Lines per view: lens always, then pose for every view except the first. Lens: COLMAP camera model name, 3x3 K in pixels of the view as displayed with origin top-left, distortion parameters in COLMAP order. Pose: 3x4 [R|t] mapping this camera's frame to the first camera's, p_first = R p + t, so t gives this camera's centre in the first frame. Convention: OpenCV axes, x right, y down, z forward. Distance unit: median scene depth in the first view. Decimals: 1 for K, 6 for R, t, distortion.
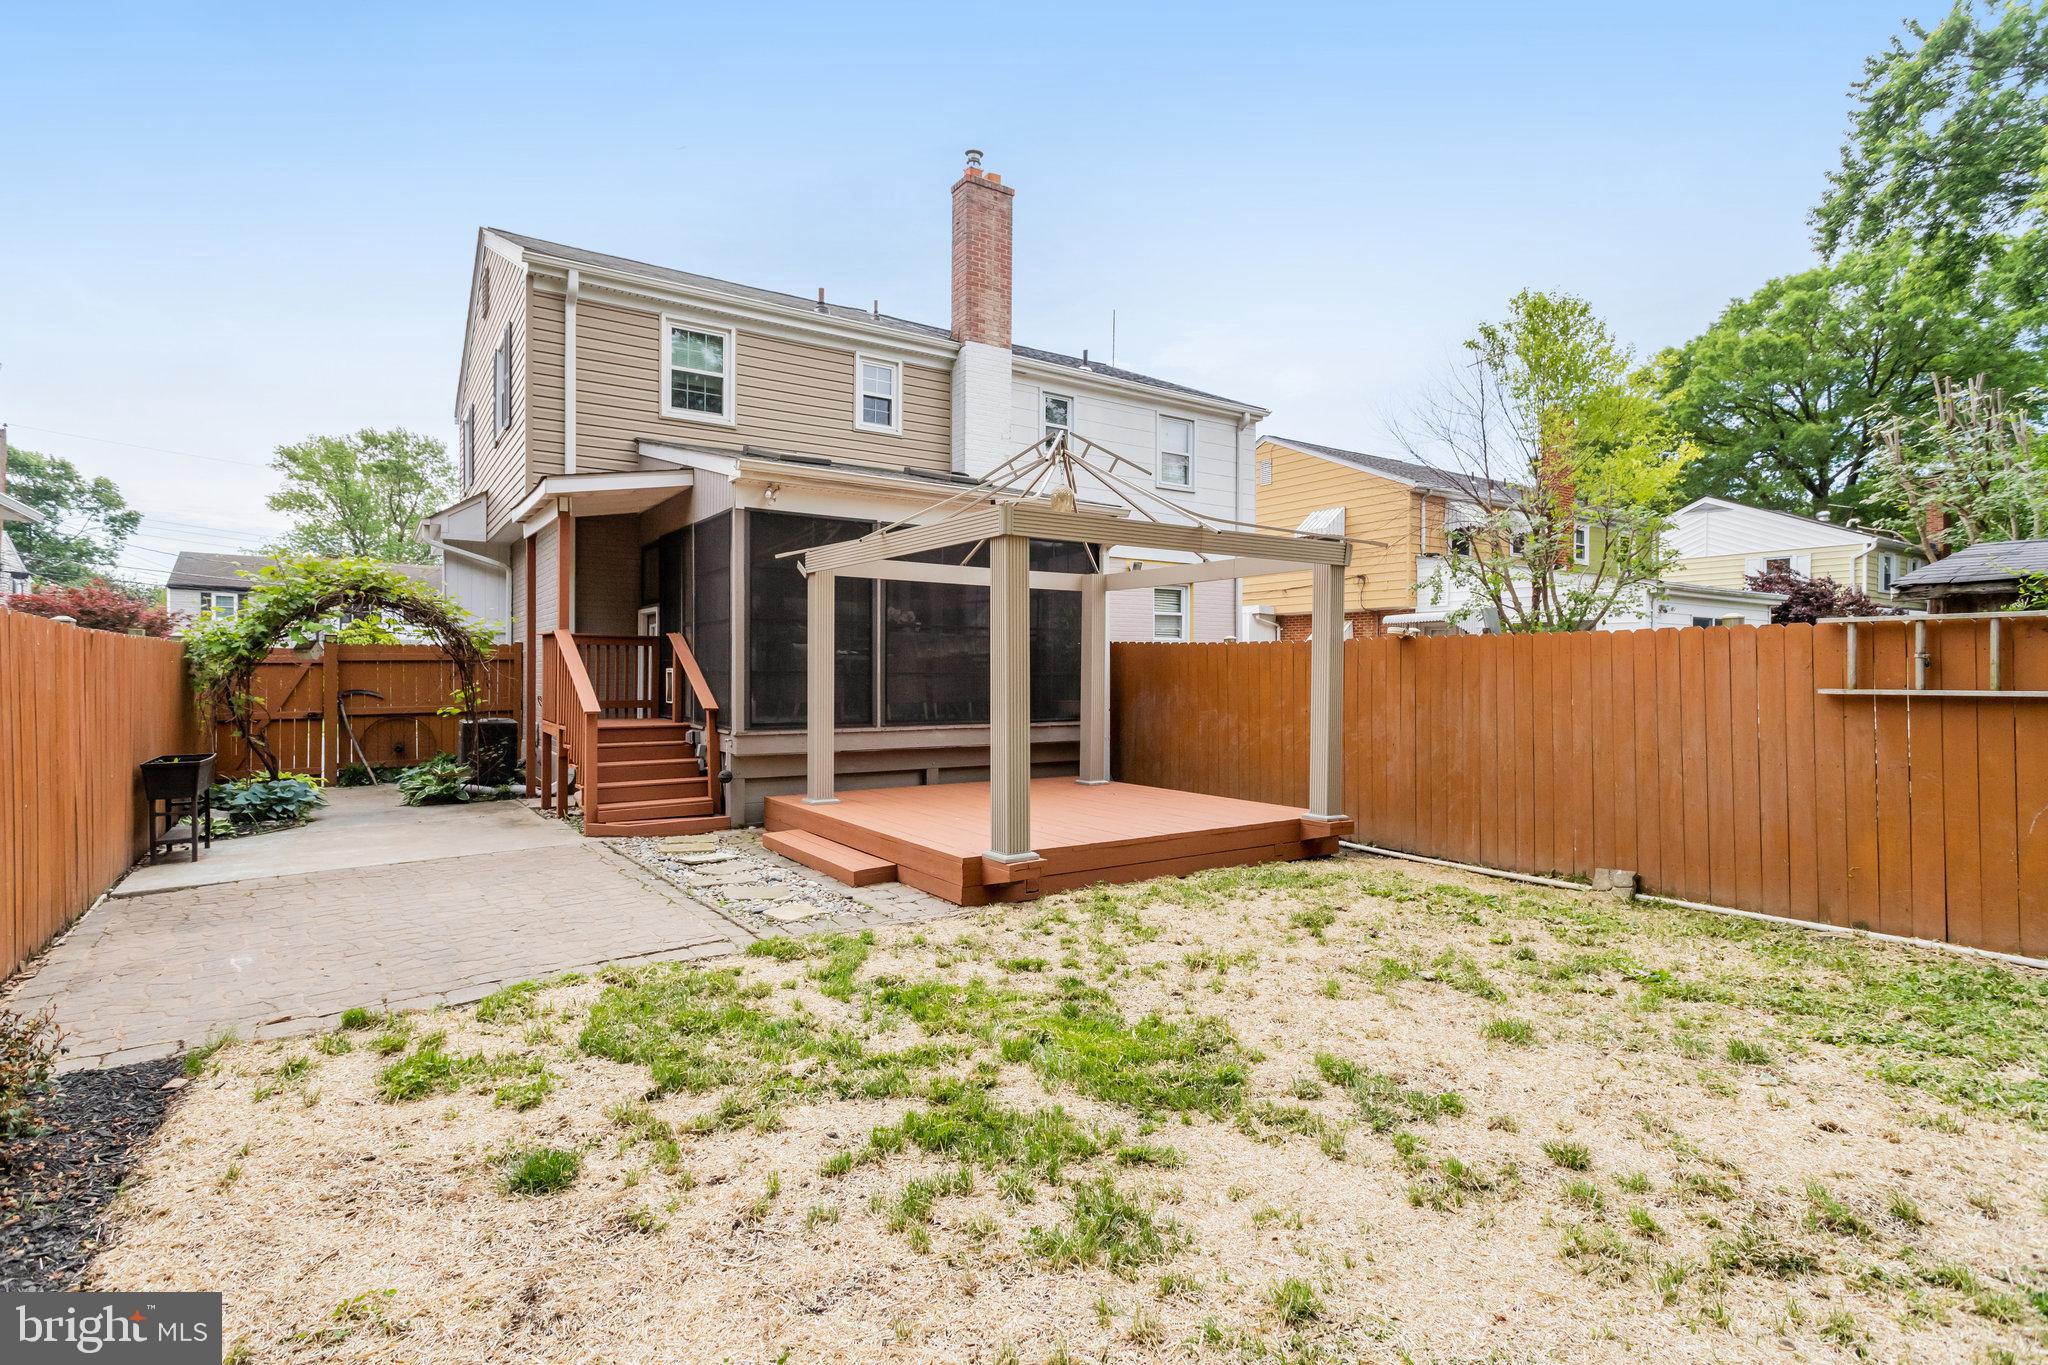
lens RADIAL K [[977.6, 0, 1024.2], [0, 977.6, 679.0], [0, 0, 1]] dist [0.002751, 0.002622]
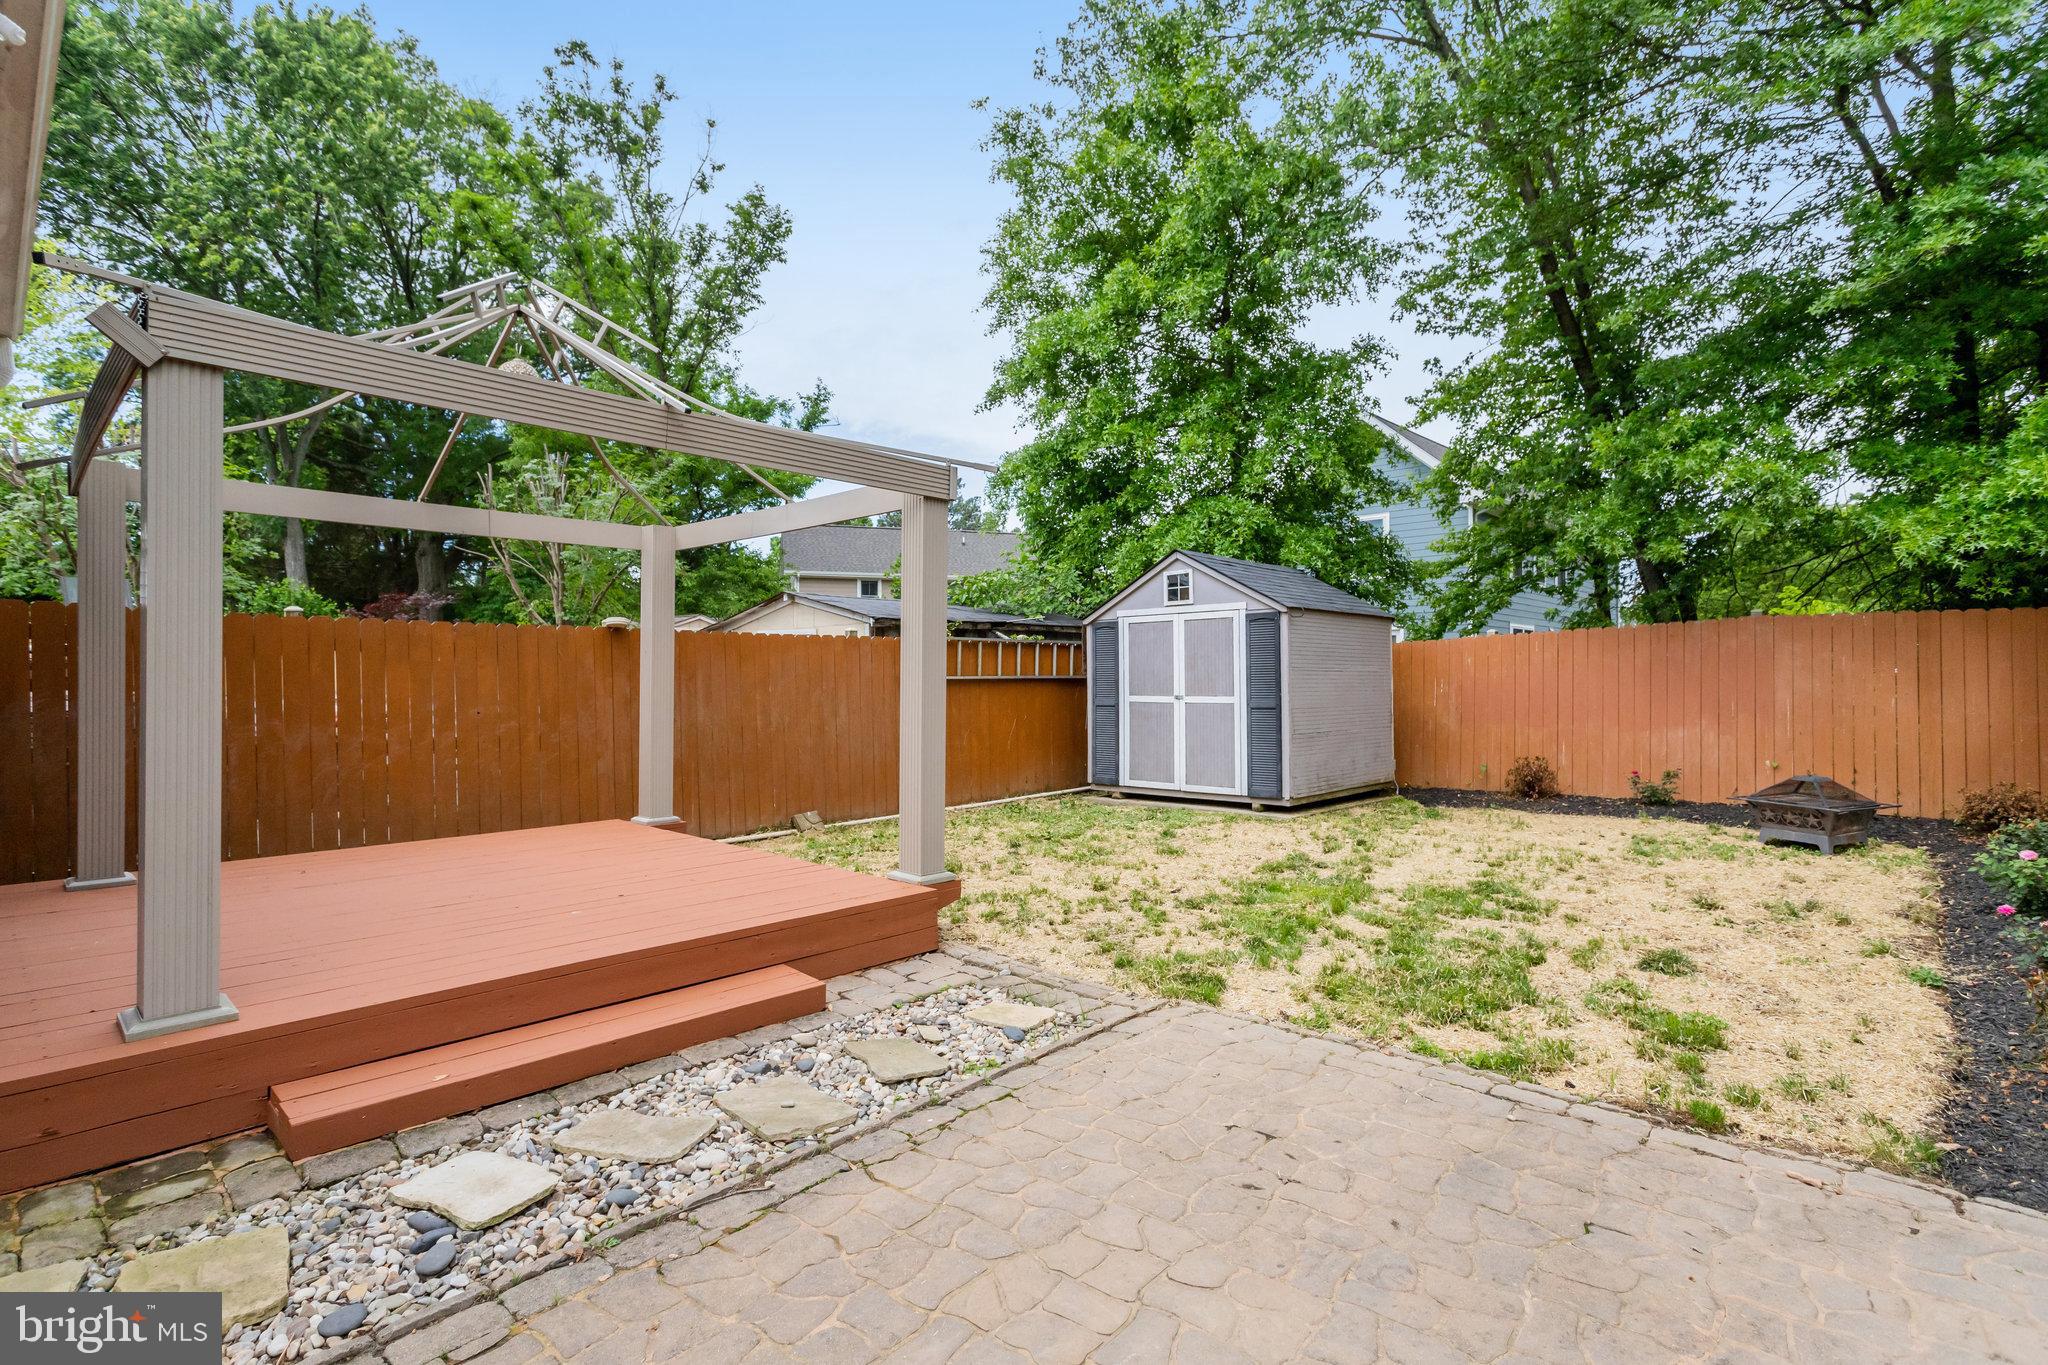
lens RADIAL K [[977.6, 0, 1025.0], [0, 977.6, 664.4], [0, 0, 1]] dist [0.002751, 0.002622]
pose [[-0.206028, 0.013282, 0.978456, -0.481118], [0.008520, 0.999894, -0.011779, 0.006247], [-0.978509, 0.005909, -0.206119, 0.612629]]
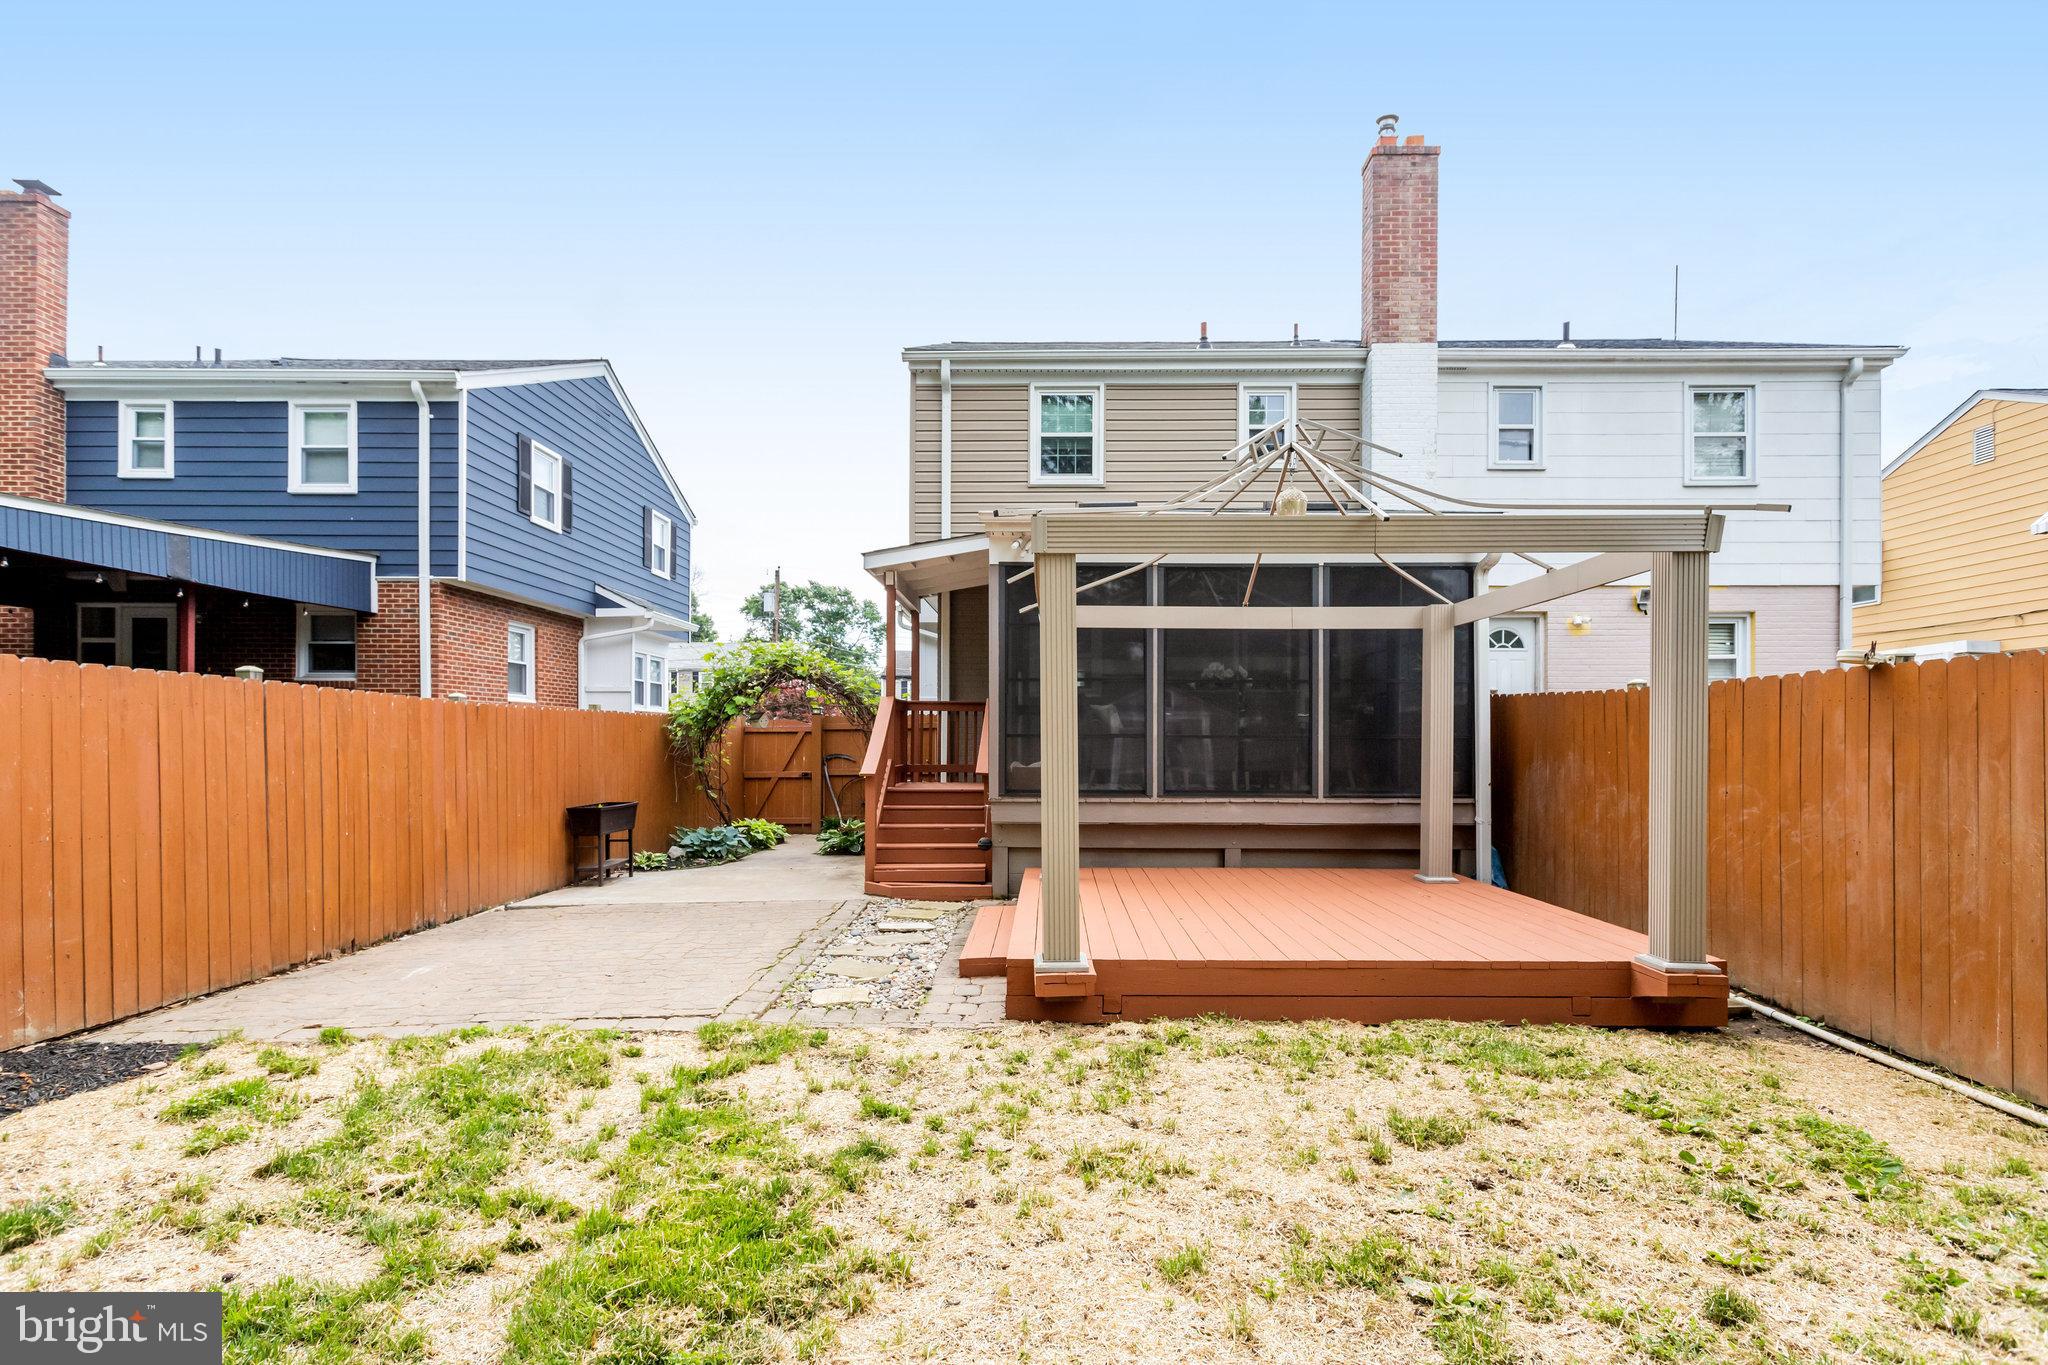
lens RADIAL K [[977.6, 0, 1062.0], [0, 977.6, 738.9], [0, 0, 1]] dist [0.002751, 0.002622]
pose [[0.829962, -0.003701, -0.557808, 0.238759], [-0.002695, 0.999940, -0.010645, 0.005334], [0.557813, 0.010338, 0.829902, 0.197020]]
